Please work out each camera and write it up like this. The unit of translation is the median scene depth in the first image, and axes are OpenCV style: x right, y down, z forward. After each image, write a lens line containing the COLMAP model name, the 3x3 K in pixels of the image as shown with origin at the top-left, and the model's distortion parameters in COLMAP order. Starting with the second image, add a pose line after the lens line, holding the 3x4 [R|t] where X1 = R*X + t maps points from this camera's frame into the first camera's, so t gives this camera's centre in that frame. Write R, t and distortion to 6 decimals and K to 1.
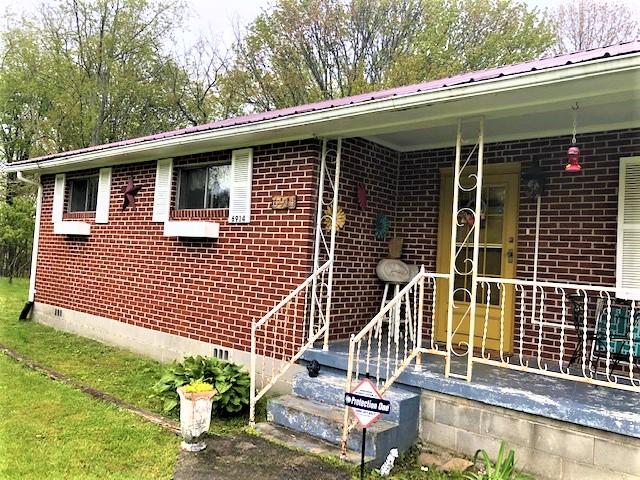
lens RADIAL K [[526.4, 0, 319.0], [0, 526.4, 239.3], [0, 0, 1]] dist [-0.000702, -0.017440]
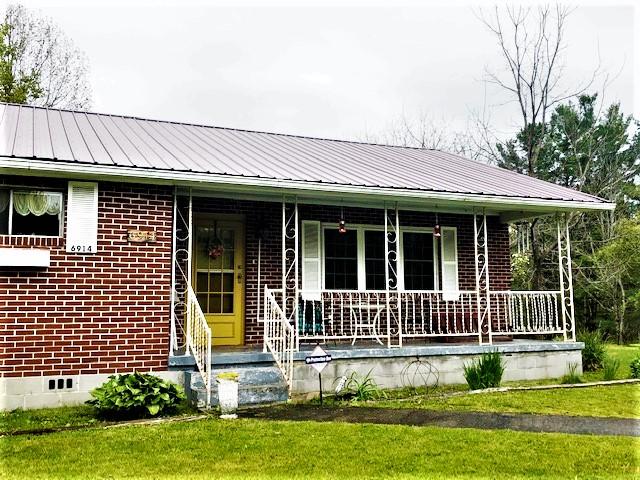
lens RADIAL K [[672.0, 0, 319.2], [0, 672.0, 238.0], [0, 0, 1]] dist [-0.001521, 0.000000]
pose [[0.408229, 0.032872, 0.912288, -1.159090], [0.000238, 0.999348, -0.036115, -0.011566], [-0.912880, 0.014960, 0.407955, 0.033041]]
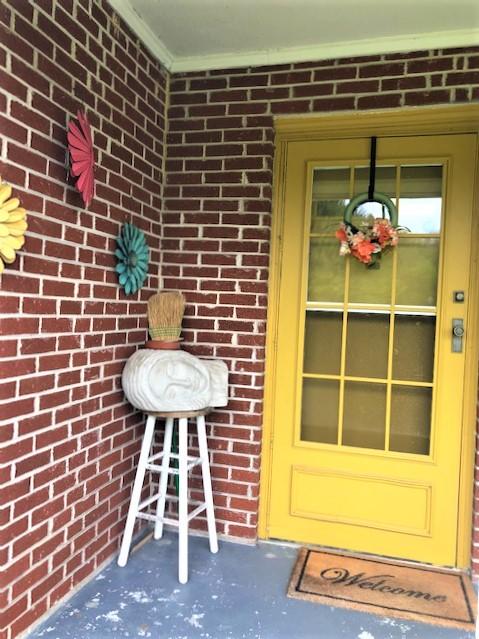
lens RADIAL K [[525.6, 0, 235.3], [0, 525.6, 318.5], [0, 0, 1]] dist [-0.000702, -0.017440]
pose [[0.909098, -0.029999, 0.415500, 0.031575], [0.000771, 0.997523, 0.070335, -0.009788], [-0.416581, -0.063622, 0.906870, 0.648800]]
